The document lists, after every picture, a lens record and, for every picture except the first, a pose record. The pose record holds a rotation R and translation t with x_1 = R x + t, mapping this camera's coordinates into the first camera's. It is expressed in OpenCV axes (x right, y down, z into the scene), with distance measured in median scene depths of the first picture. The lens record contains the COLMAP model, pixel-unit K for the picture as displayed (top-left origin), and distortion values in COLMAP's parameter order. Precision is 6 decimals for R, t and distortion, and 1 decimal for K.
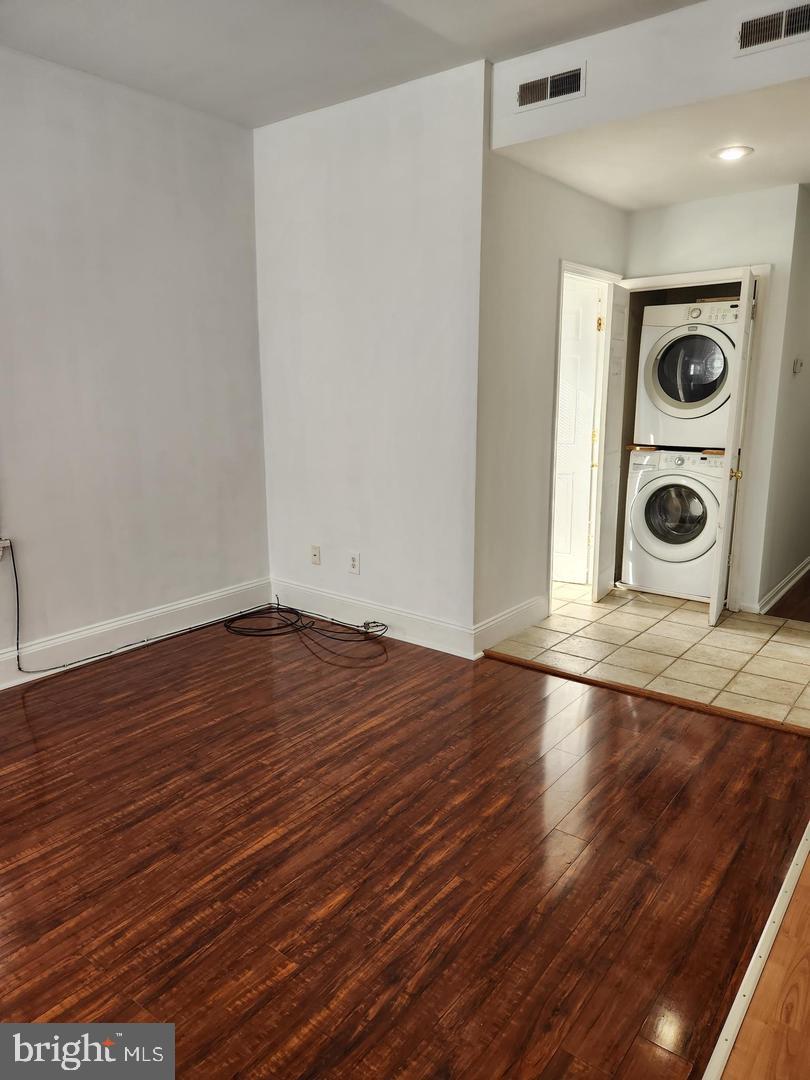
lens RADIAL K [[730.7, 0, 407.3], [0, 730.7, 543.5], [0, 0, 1]] dist [0.065115, -0.054632]
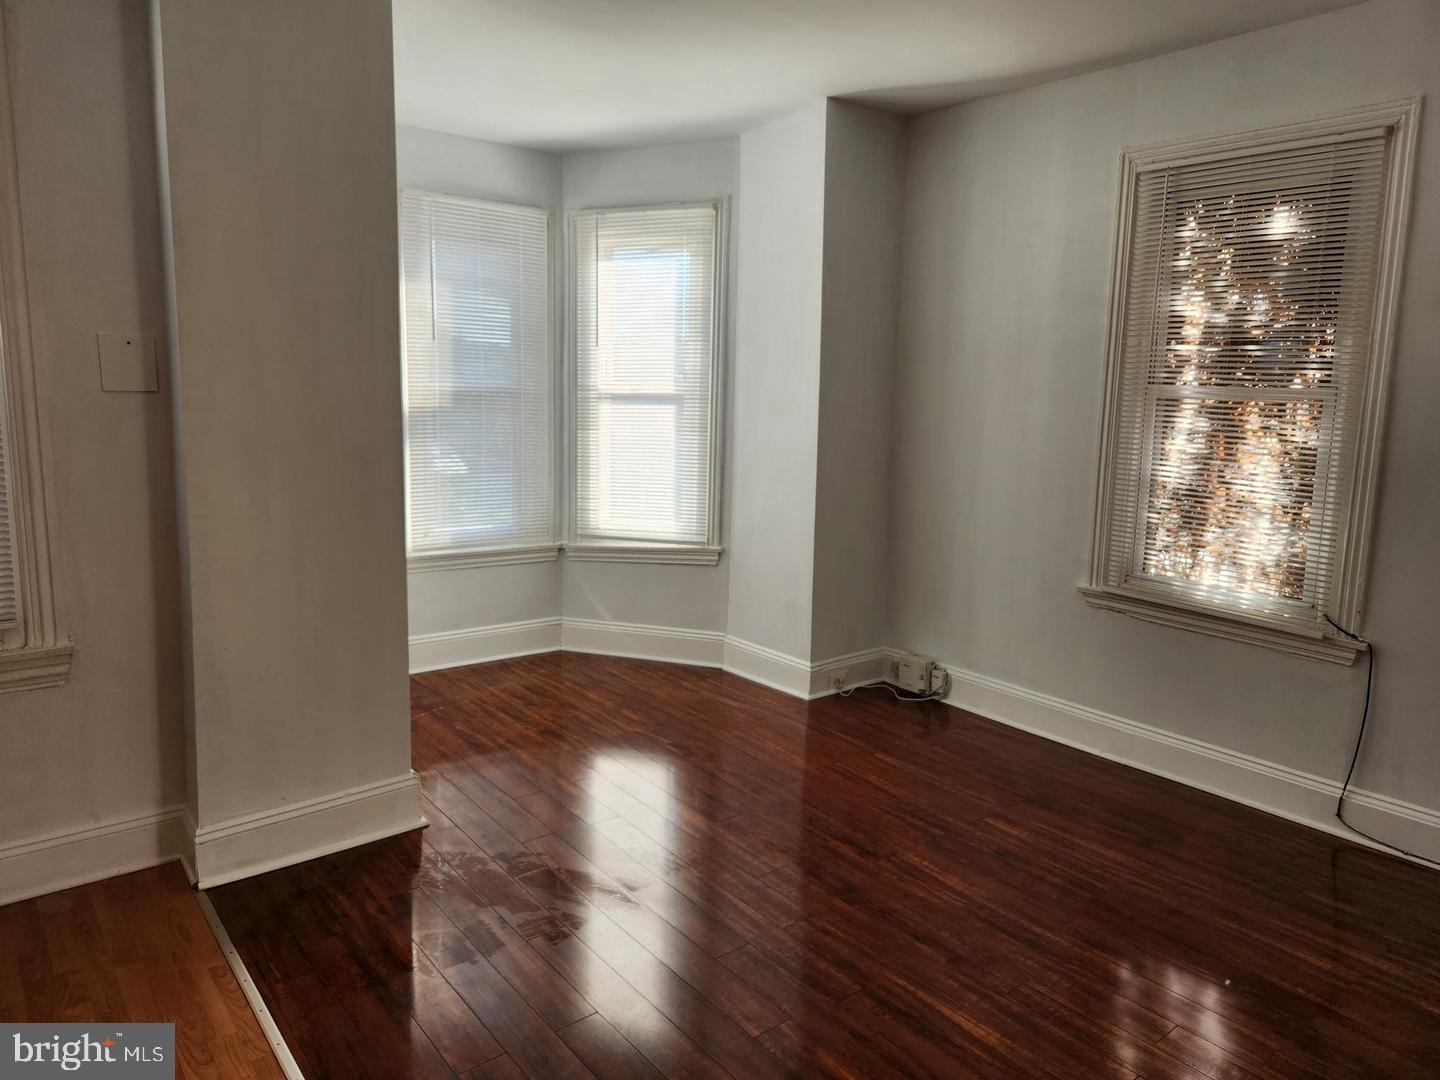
lens RADIAL K [[962.1, 0, 723.7], [0, 962.1, 529.3], [0, 0, 1]] dist [0.059067, -0.050738]
pose [[-0.228711, 0.151147, -0.961689, 0.545490], [-0.227829, 0.952128, 0.203827, -0.171760], [0.946459, 0.265718, -0.183327, 0.567516]]
